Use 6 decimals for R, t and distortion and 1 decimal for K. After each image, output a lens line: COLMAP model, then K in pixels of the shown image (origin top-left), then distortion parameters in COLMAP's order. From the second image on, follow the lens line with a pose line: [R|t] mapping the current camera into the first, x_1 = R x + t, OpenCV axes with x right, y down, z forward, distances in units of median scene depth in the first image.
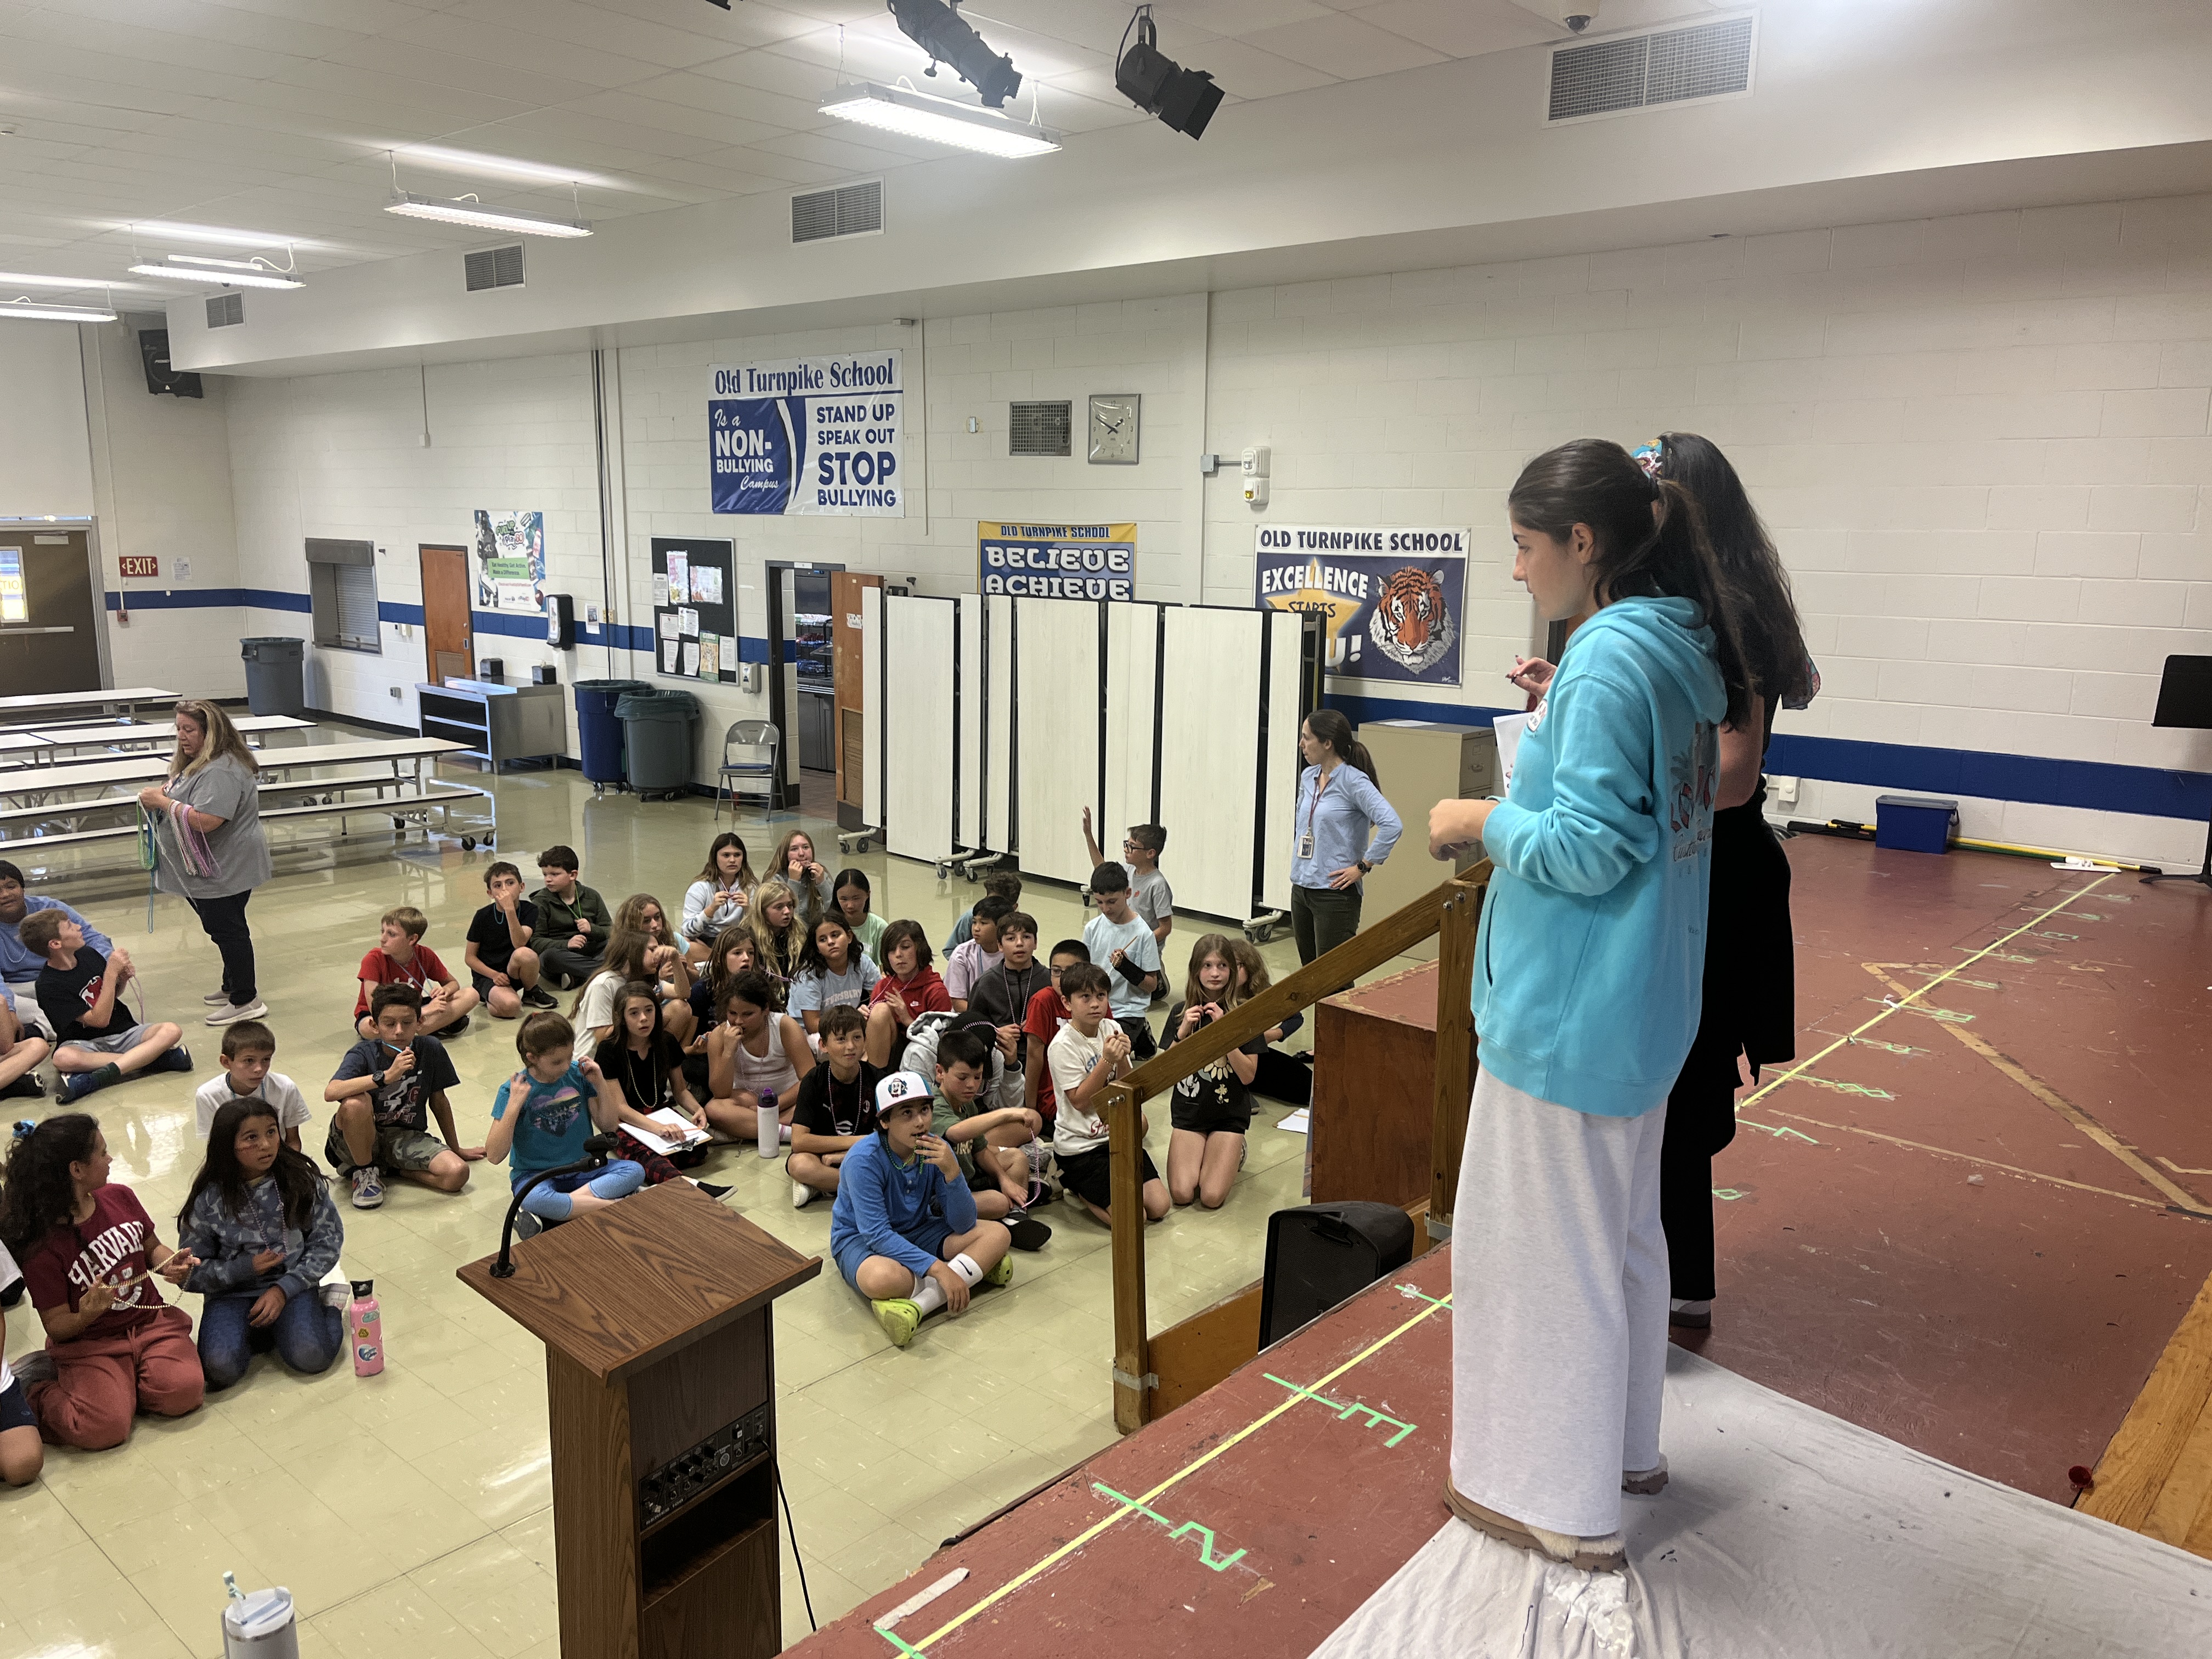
lens RADIAL K [[1673.2, 0, 1105.4], [0, 1673.2, 841.5], [0, 0, 1]] dist [0.076365, -0.023571]
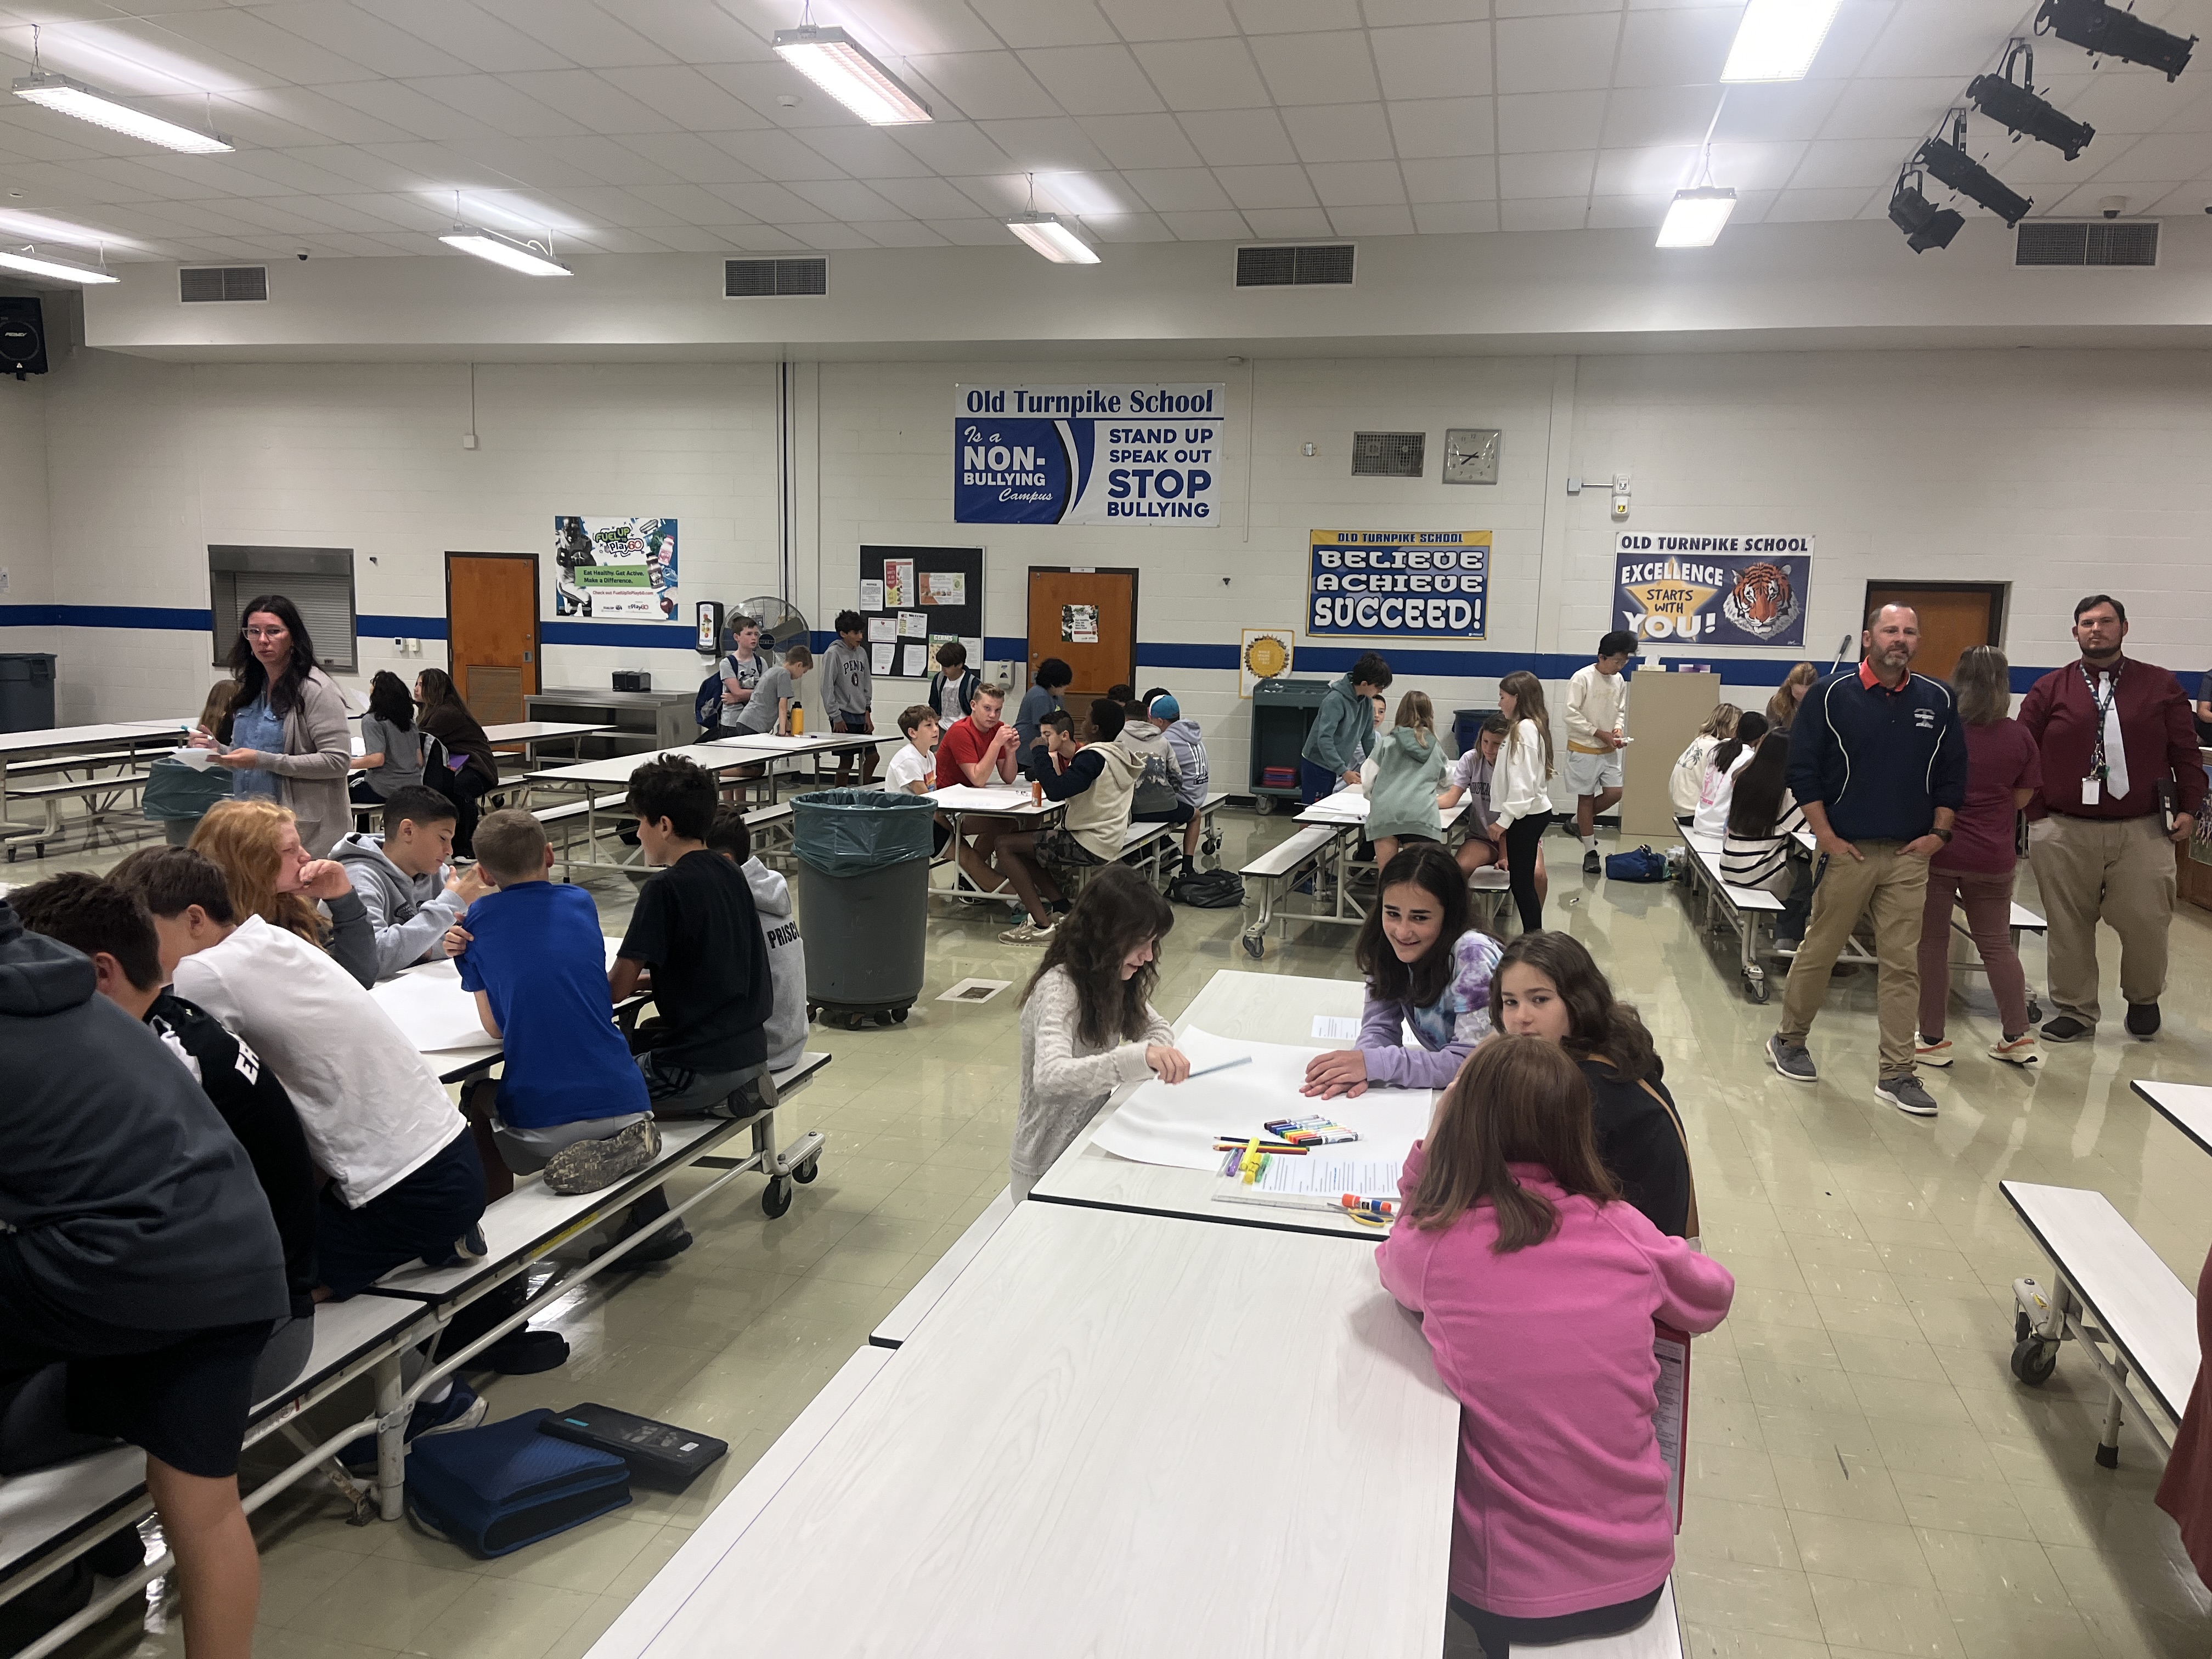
lens RADIAL K [[1673.2, 0, 1103.0], [0, 1673.2, 817.5], [0, 0, 1]] dist [0.076365, -0.023571]
pose [[0.880294, -0.046958, 0.472099, -0.730028], [0.074428, 0.996437, -0.039670, 0.045556], [-0.468554, 0.070059, 0.880652, 0.033805]]
